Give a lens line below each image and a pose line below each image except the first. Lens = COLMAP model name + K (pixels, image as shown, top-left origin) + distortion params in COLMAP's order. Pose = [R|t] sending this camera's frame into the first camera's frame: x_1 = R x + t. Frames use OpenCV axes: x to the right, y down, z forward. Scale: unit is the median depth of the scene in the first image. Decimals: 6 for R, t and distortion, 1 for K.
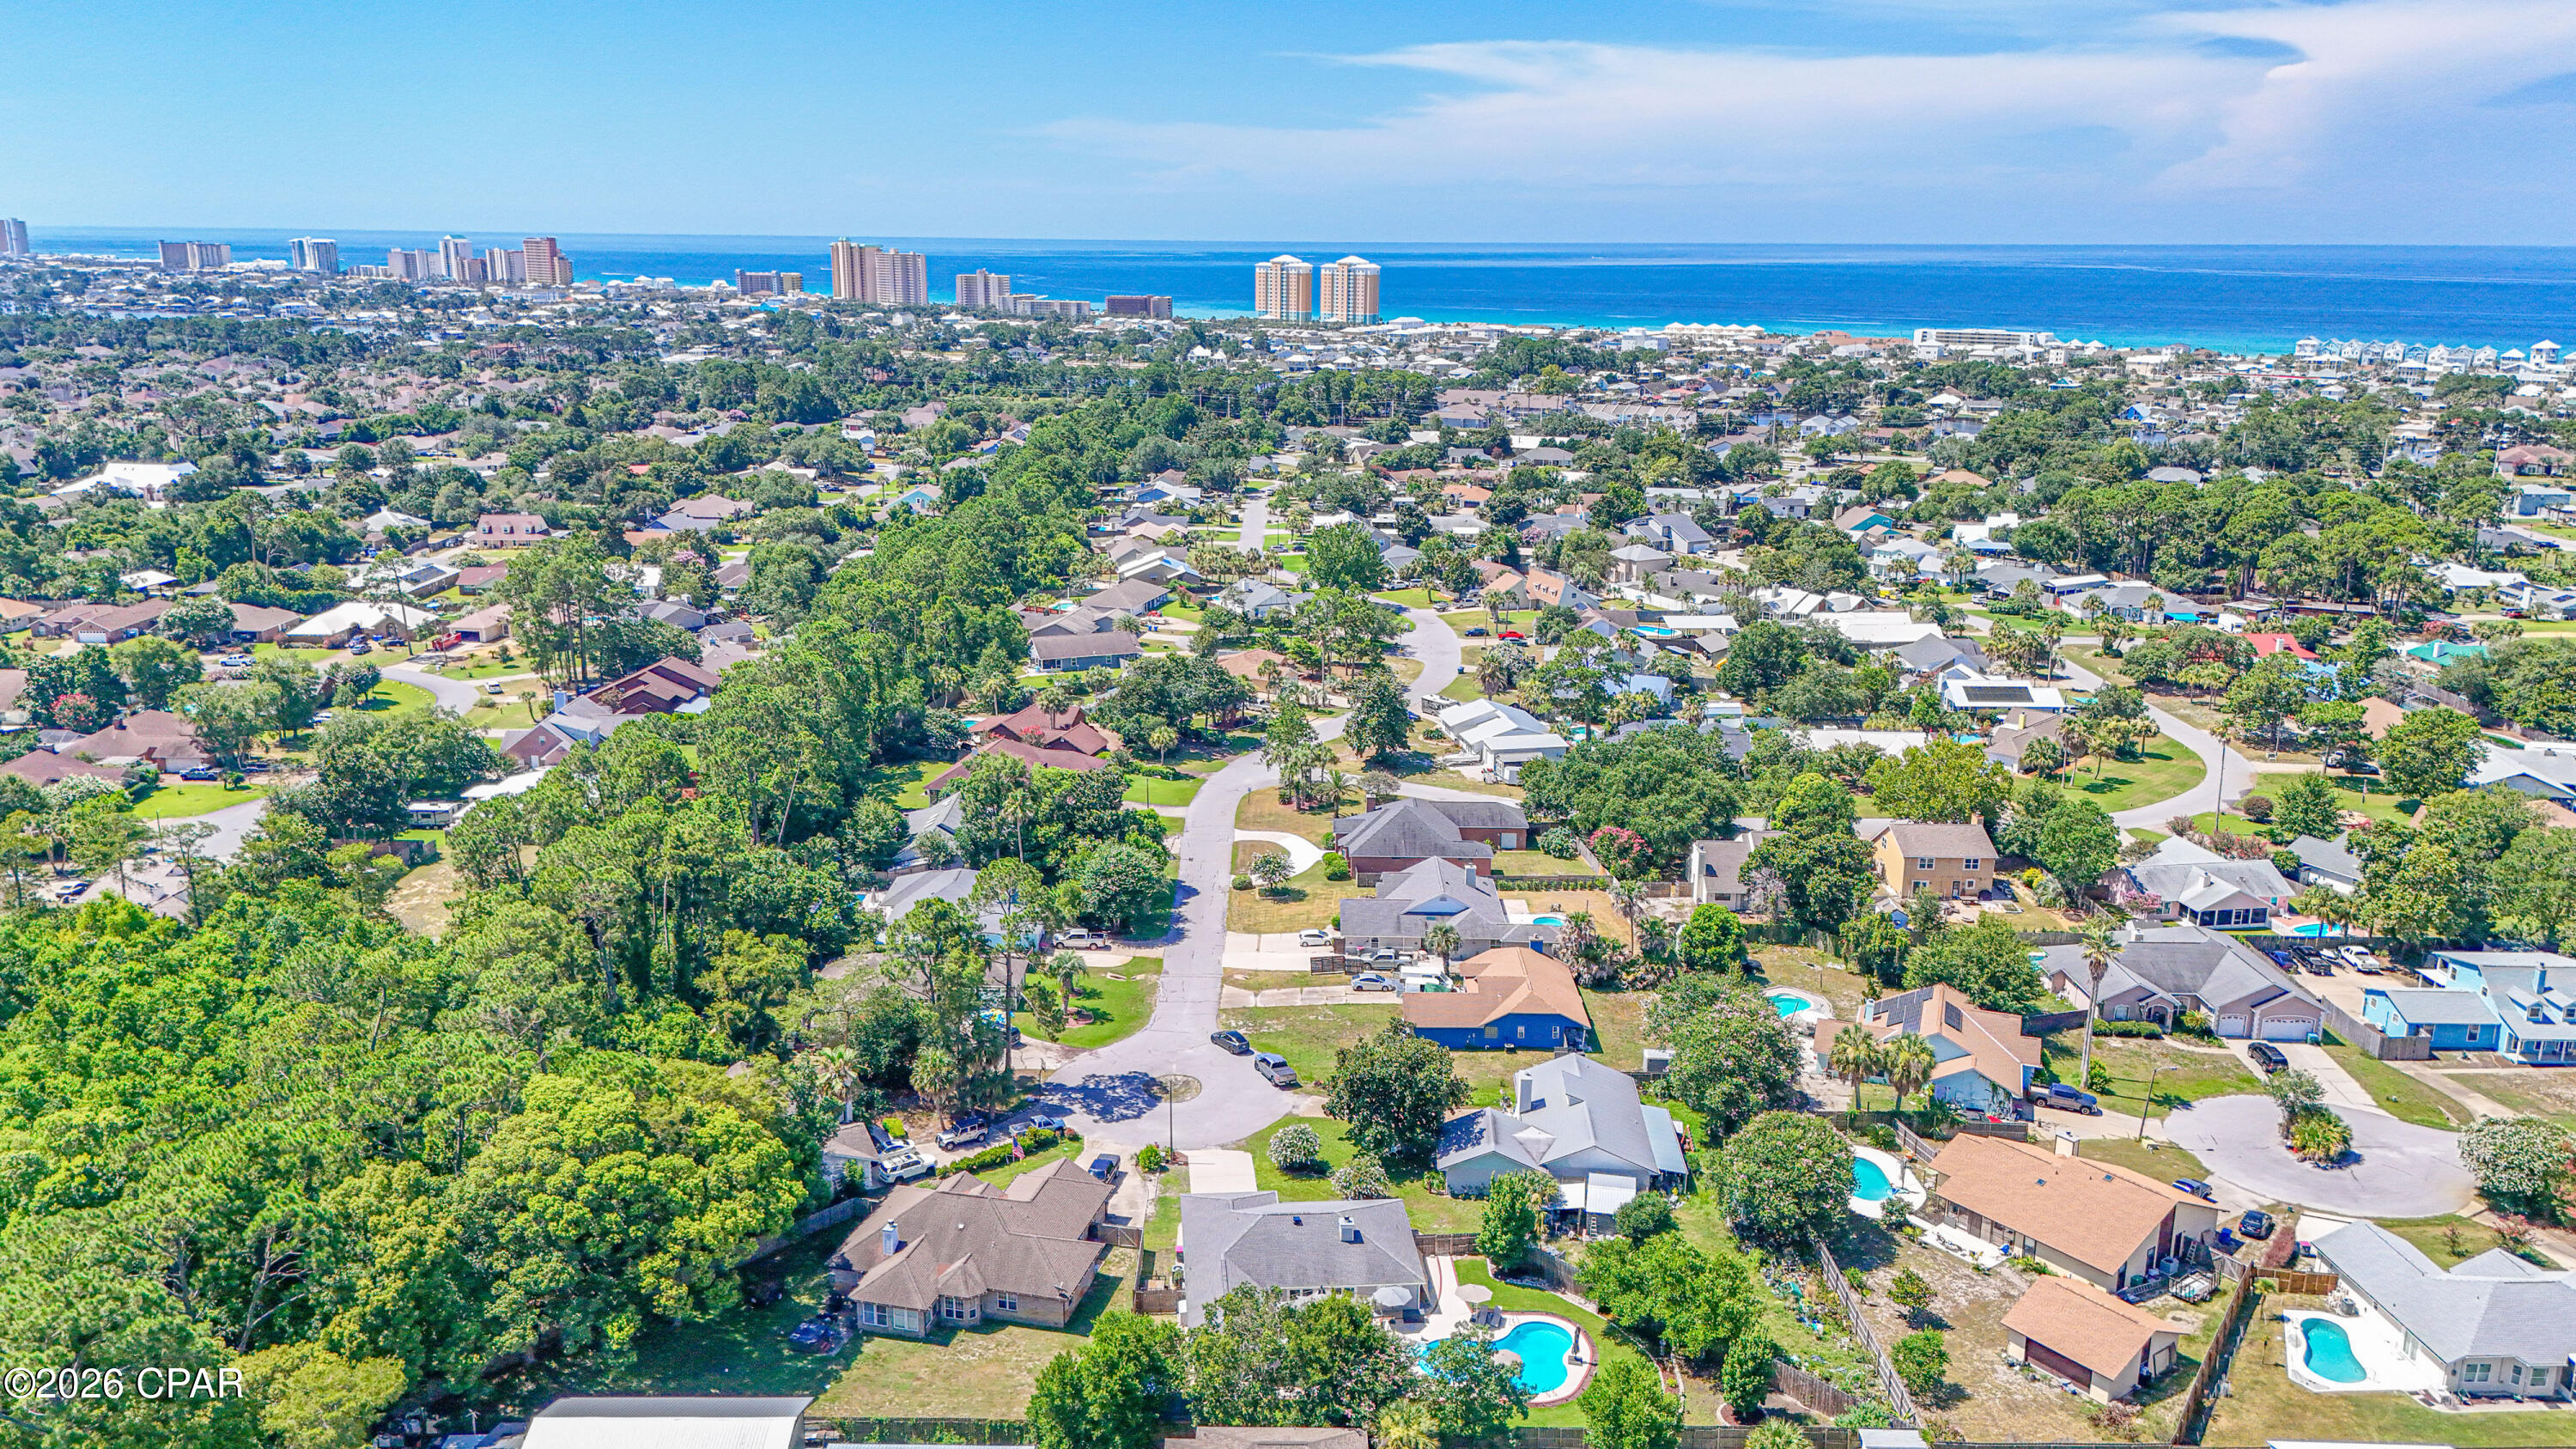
lens RADIAL K [[1890.4, 0, 1292.2], [0, 1890.4, 726.1], [0, 0, 1]] dist [0.092988, -0.104196]
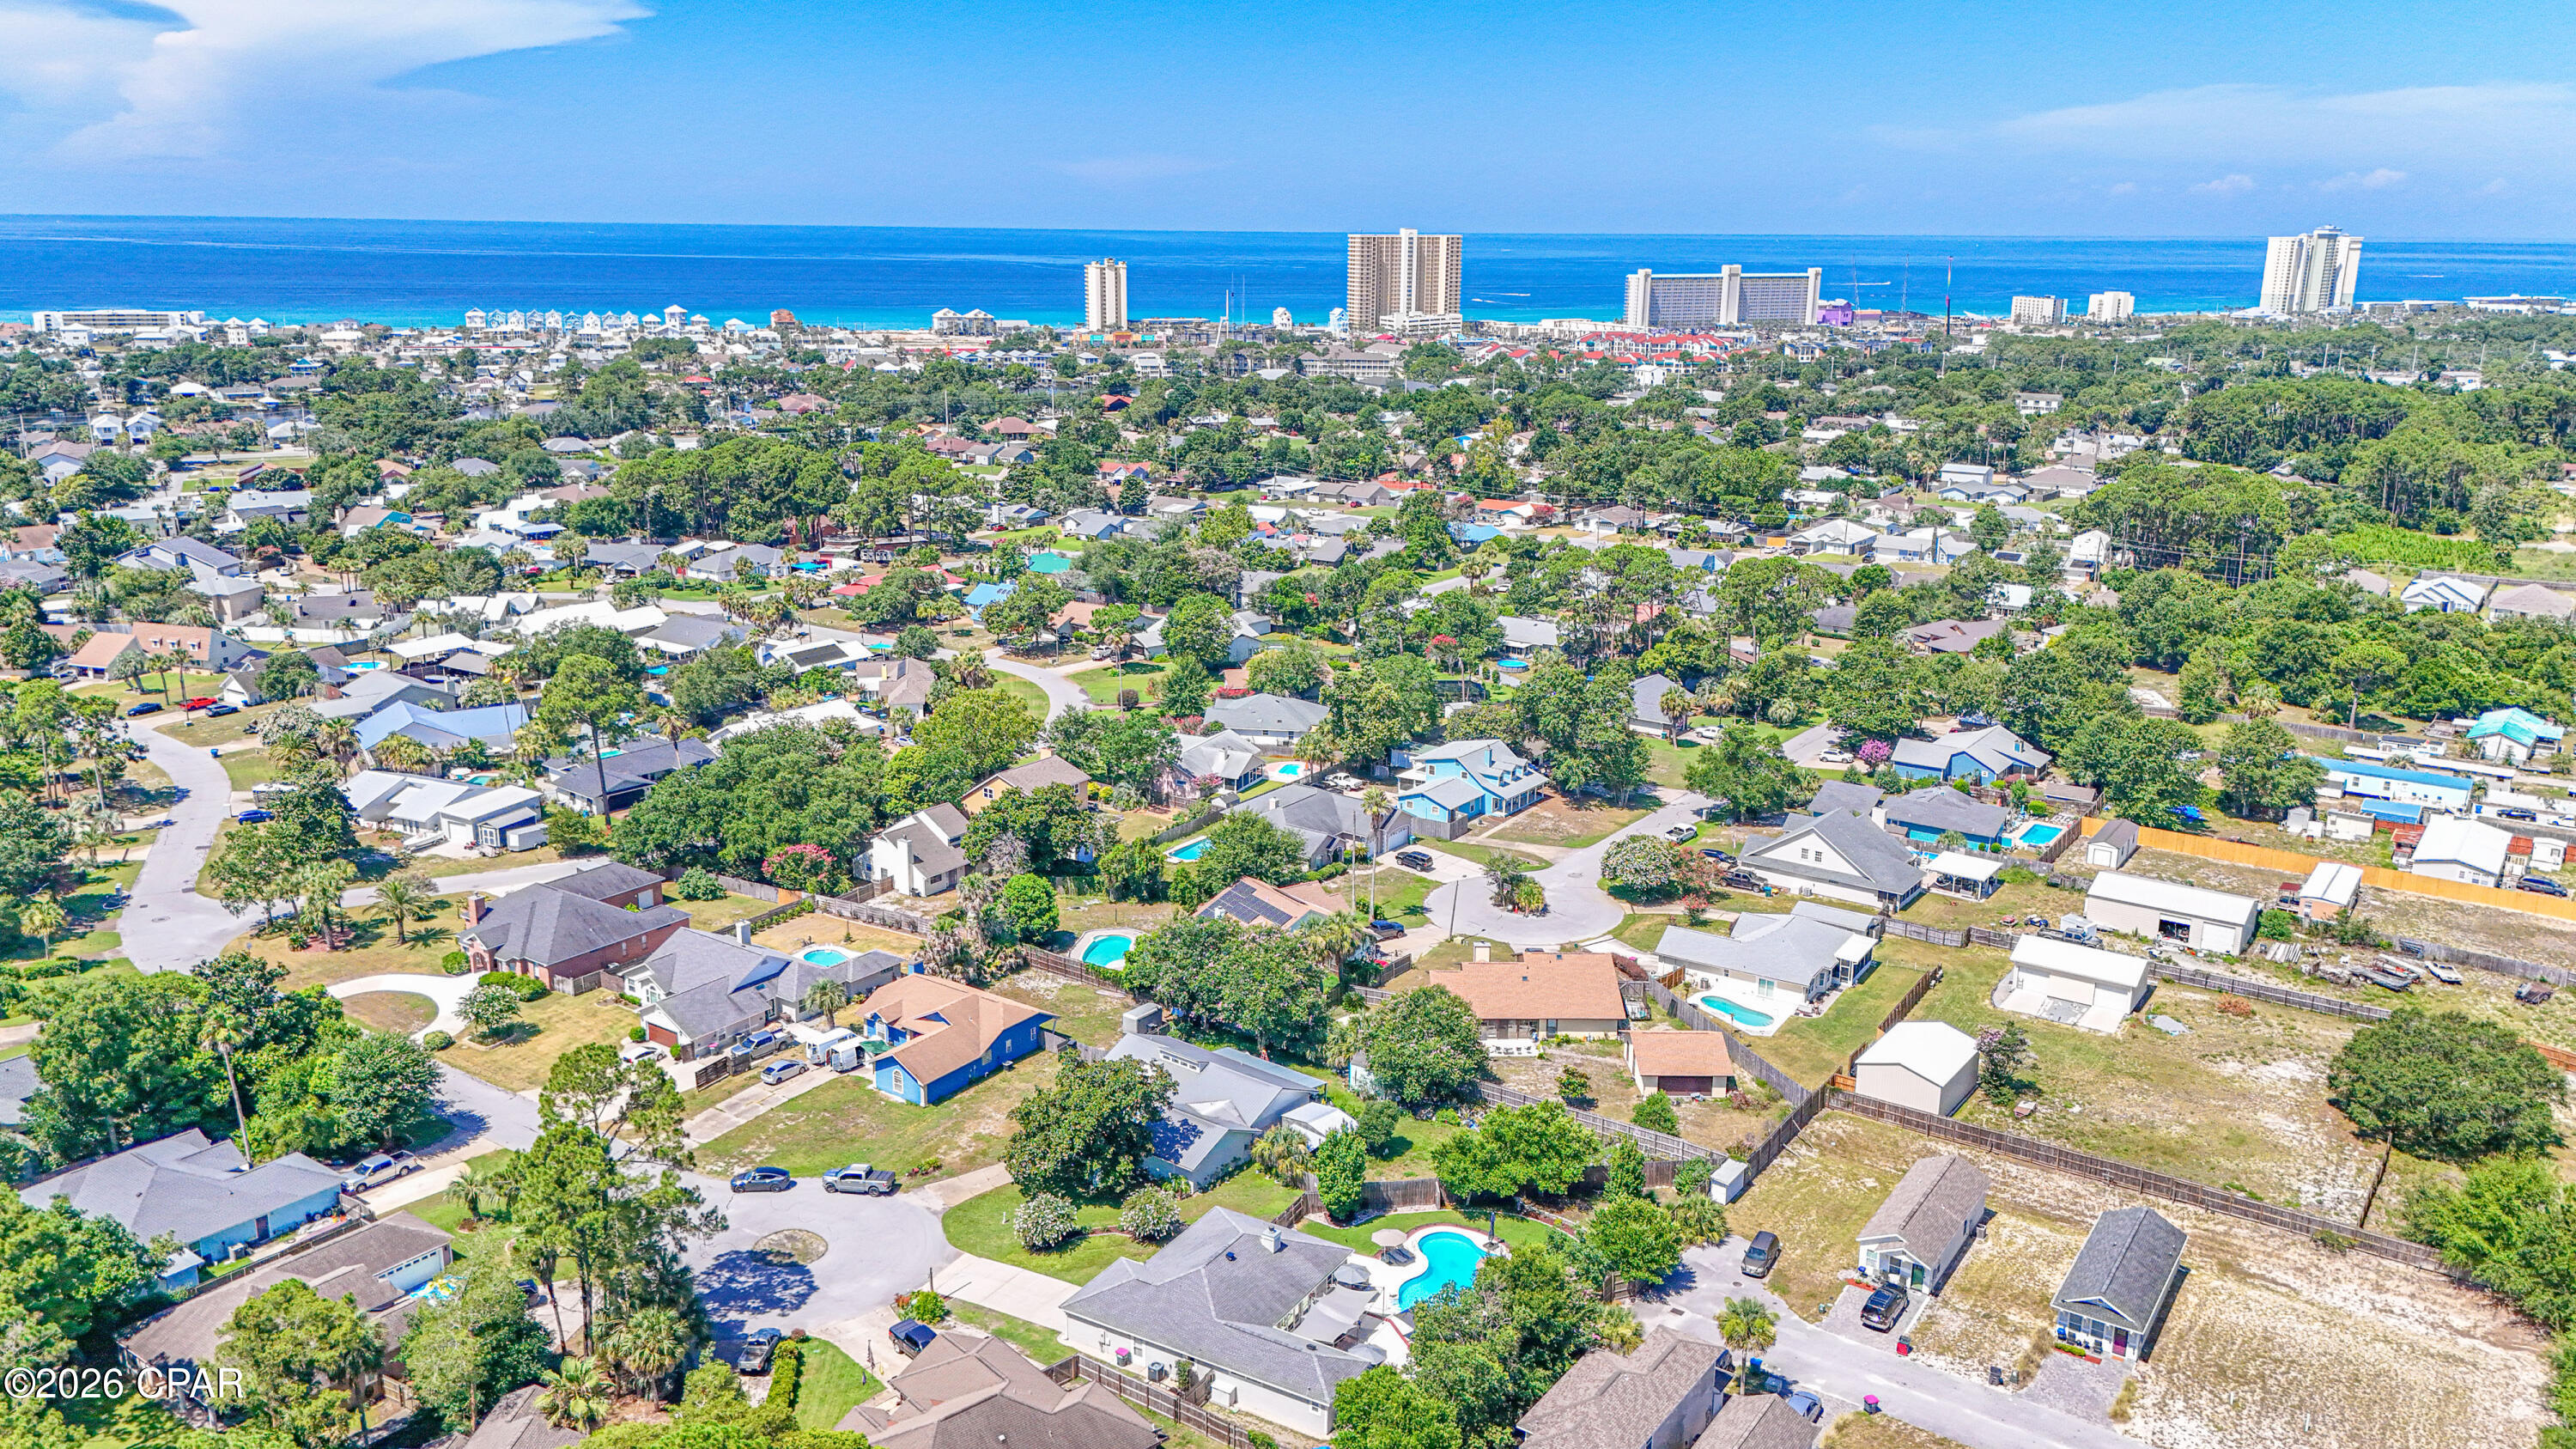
lens RADIAL K [[1890.4, 0, 1292.2], [0, 1890.4, 726.1], [0, 0, 1]] dist [0.092988, -0.104196]
pose [[0.571376, -0.212271, 0.792761, -0.587105], [0.201663, 0.972669, 0.115097, -0.087340], [-0.795526, 0.094107, 0.598567, 0.329824]]
